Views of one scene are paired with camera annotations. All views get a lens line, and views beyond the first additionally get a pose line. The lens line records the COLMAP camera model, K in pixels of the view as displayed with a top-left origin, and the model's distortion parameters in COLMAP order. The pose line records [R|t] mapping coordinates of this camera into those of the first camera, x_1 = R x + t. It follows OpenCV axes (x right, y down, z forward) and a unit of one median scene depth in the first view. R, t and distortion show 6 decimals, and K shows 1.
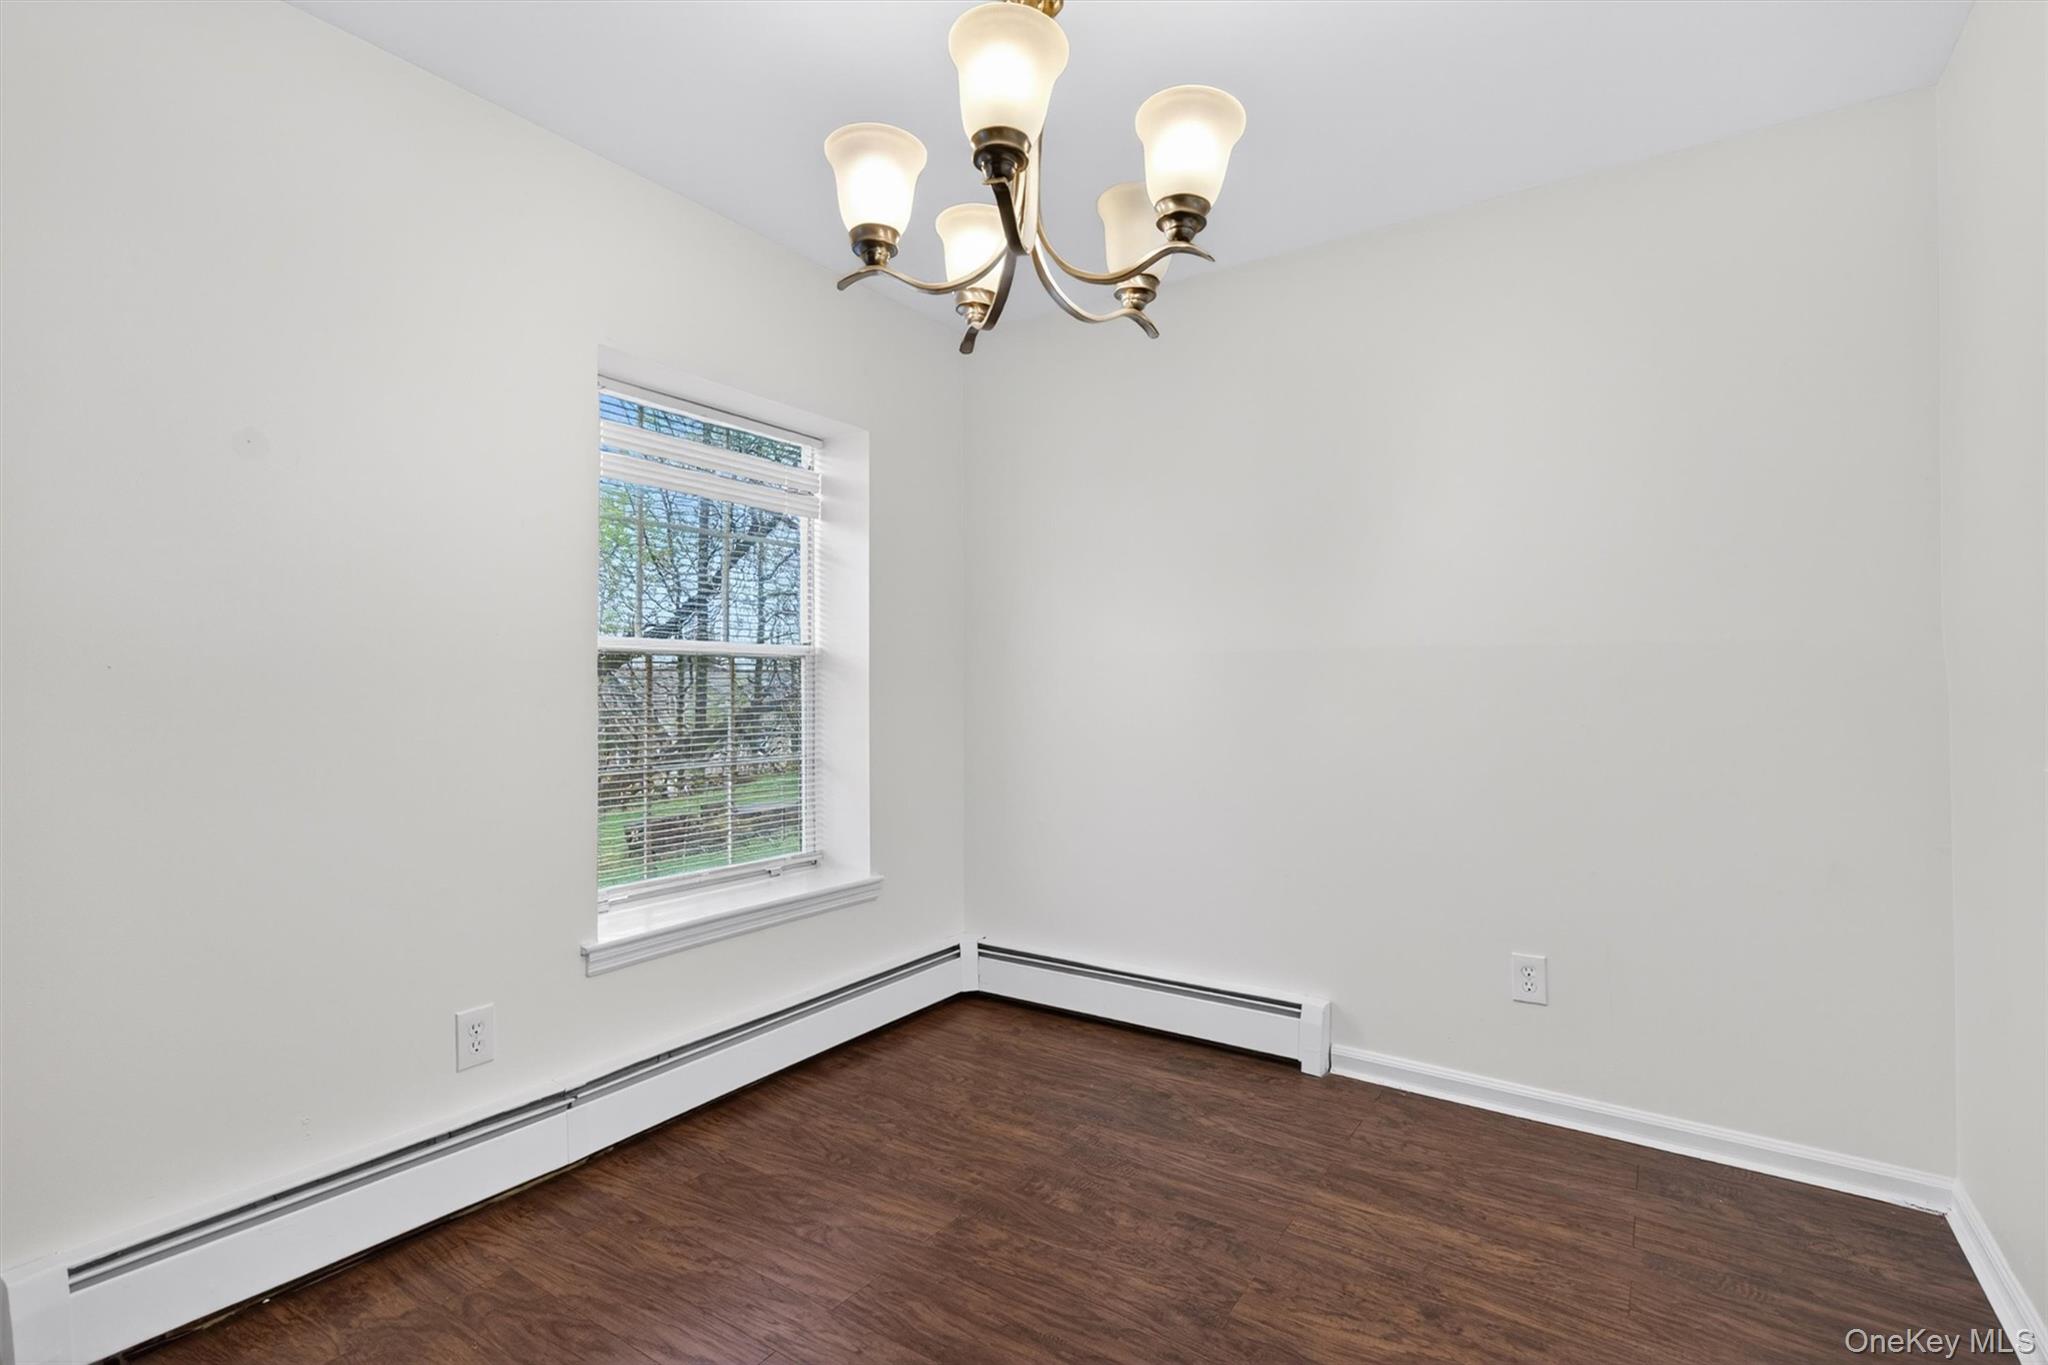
lens RADIAL K [[965.3, 0, 996.8], [0, 965.3, 662.7], [0, 0, 1]] dist [0.001596, -0.004896]
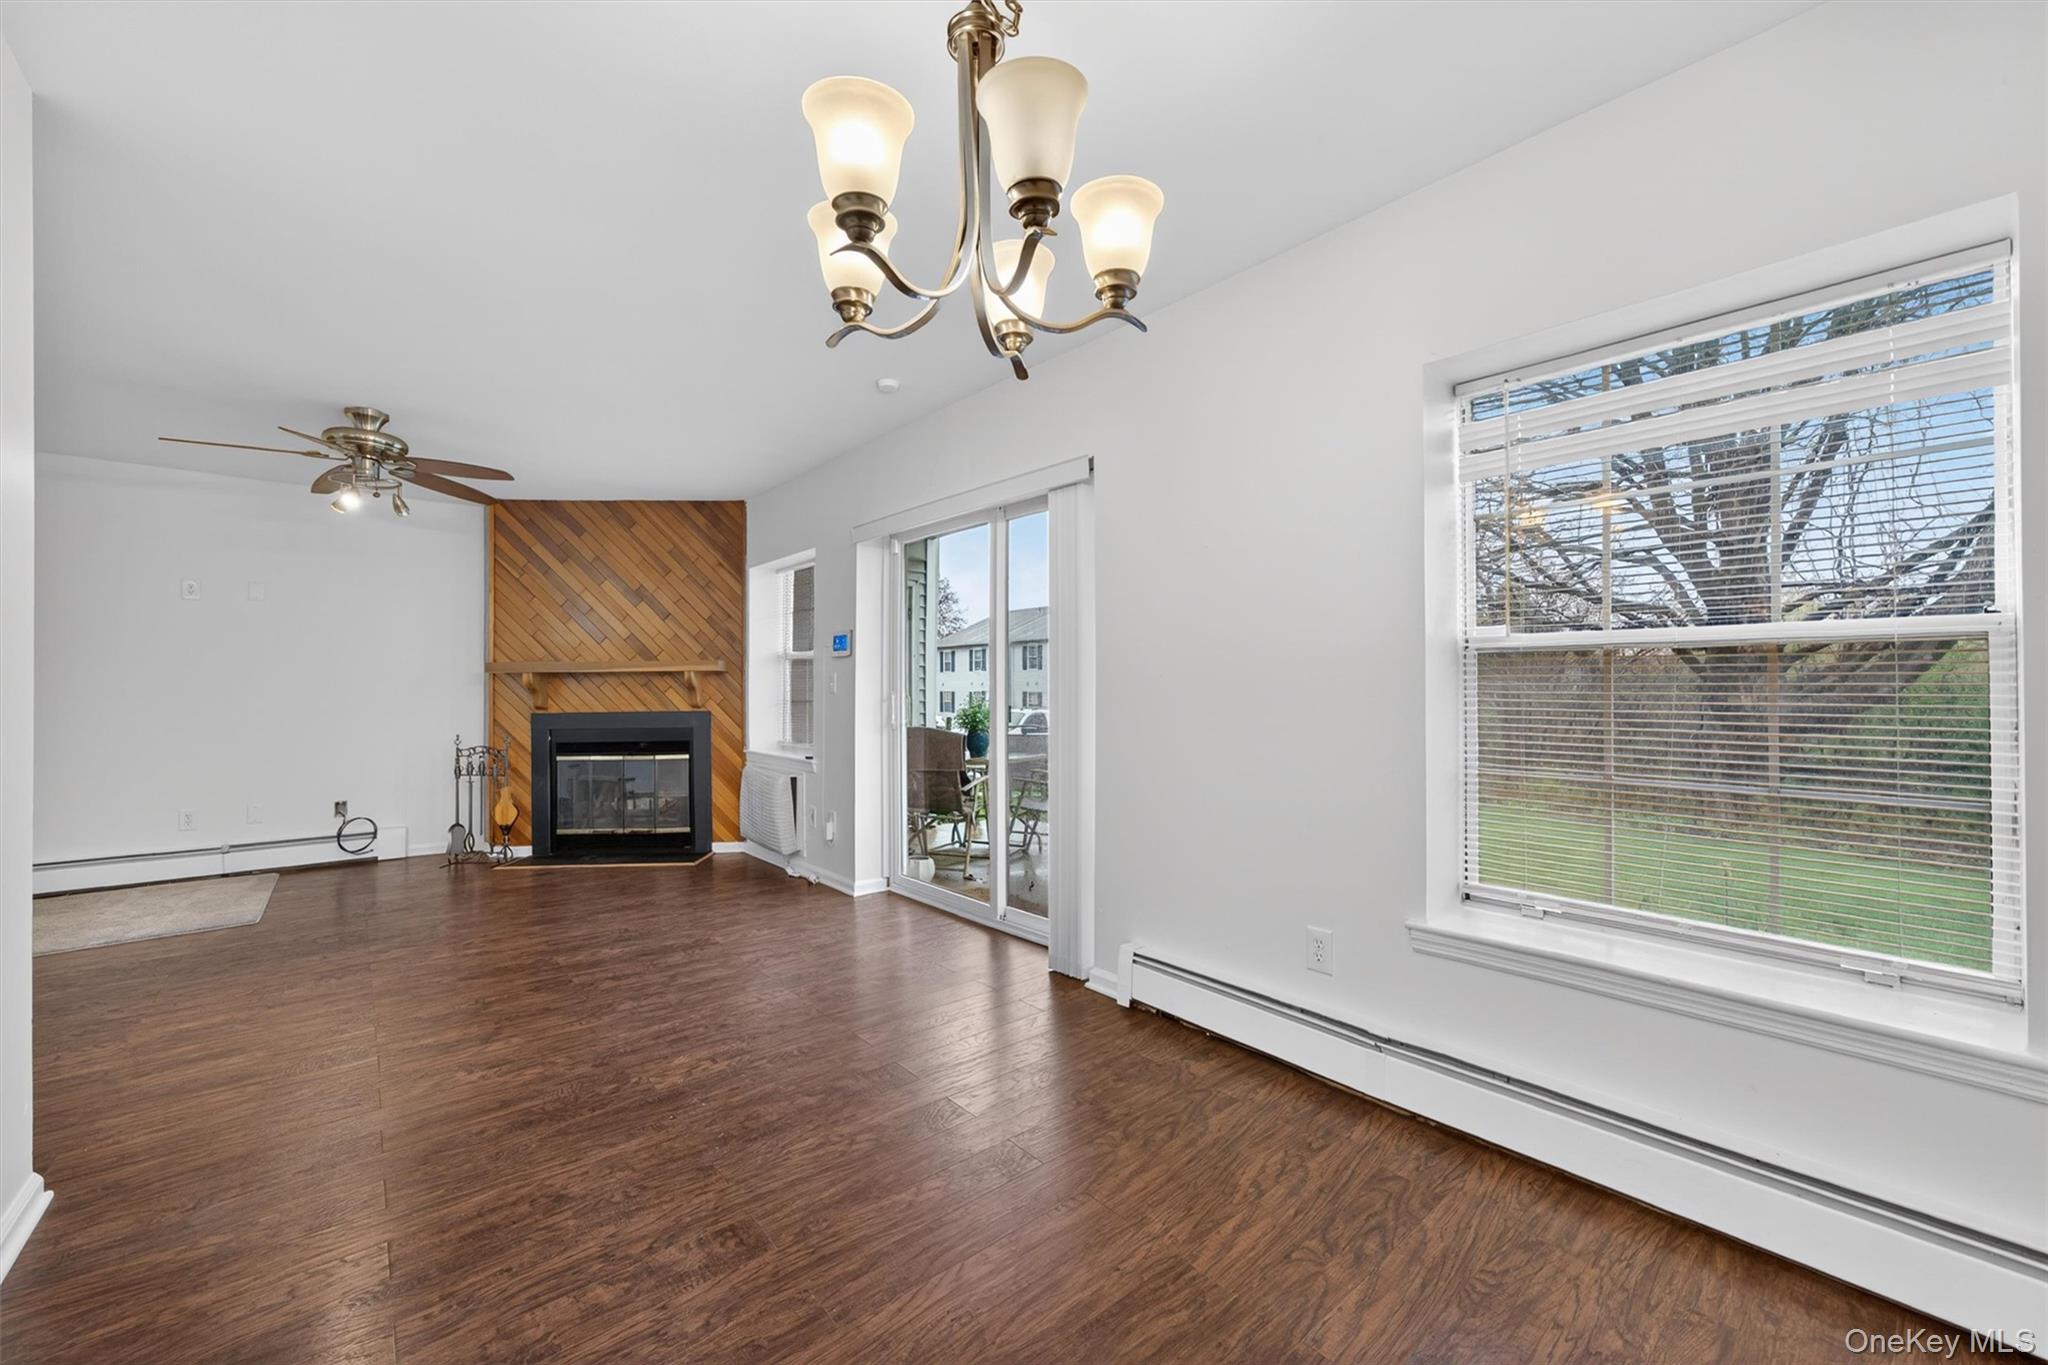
lens RADIAL K [[785.7, 0, 1011.4], [0, 785.7, 687.7], [0, 0, 1]] dist [-0.002044, 0.000184]
pose [[-0.250820, -0.000425, -0.968034, 0.535061], [0.022675, 0.999723, -0.006314, 0.022957], [0.967768, -0.023534, -0.250741, 0.767843]]
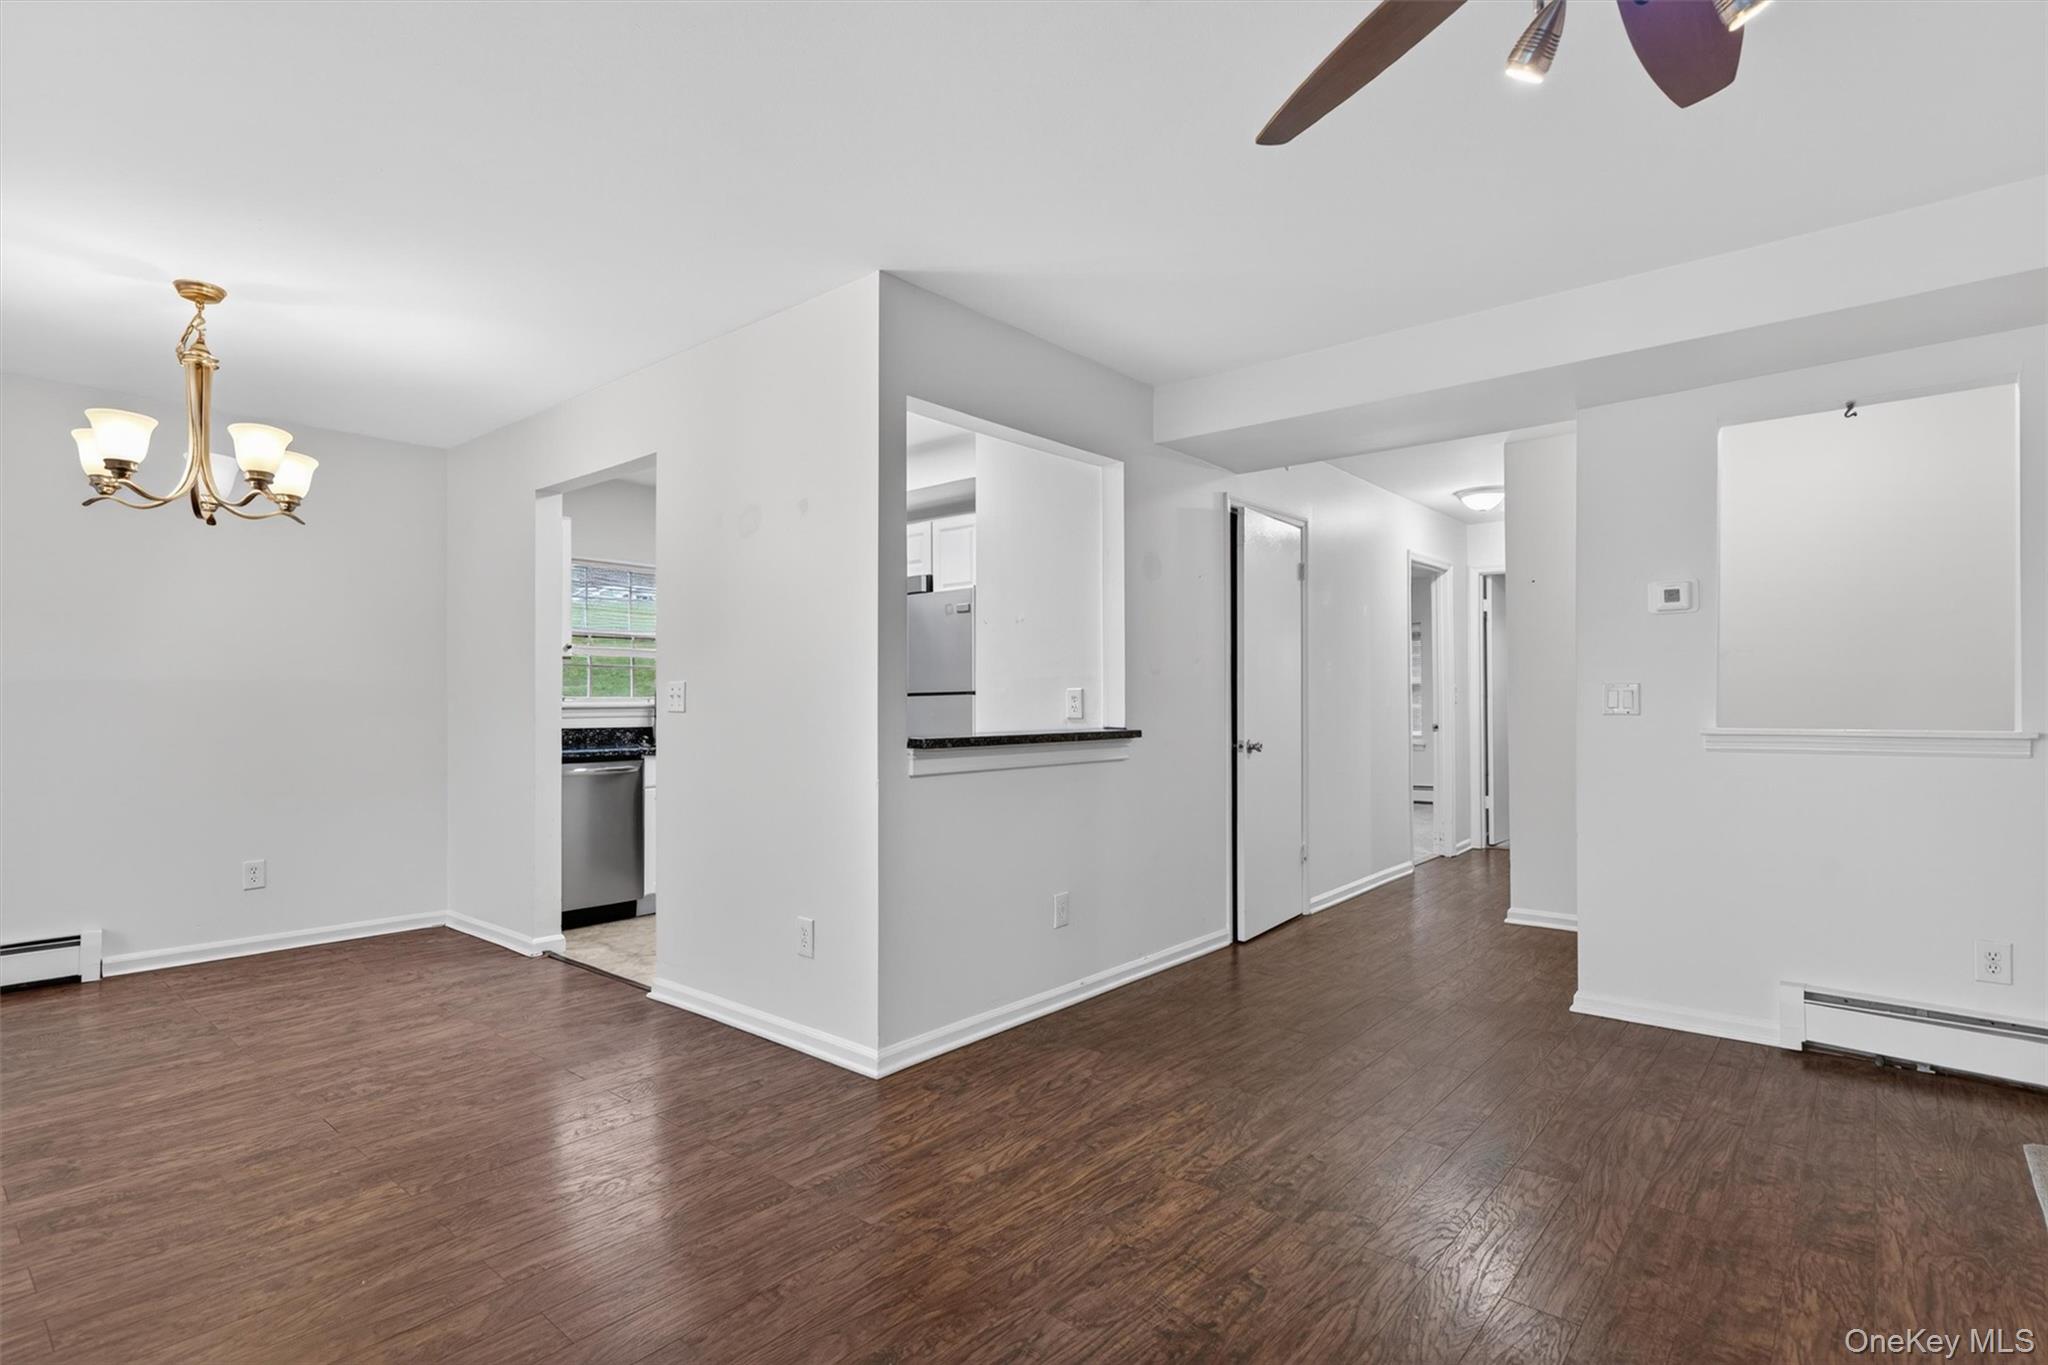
lens RADIAL K [[993.2, 0, 1022.8], [0, 993.2, 693.7], [0, 0, 1]] dist [0.016701, -0.010529]
pose [[0.090014, 0.014691, 0.995832, -1.175738], [-0.018218, 0.999748, -0.013102, -0.002086], [-0.995774, -0.016962, 0.090259, -0.567418]]
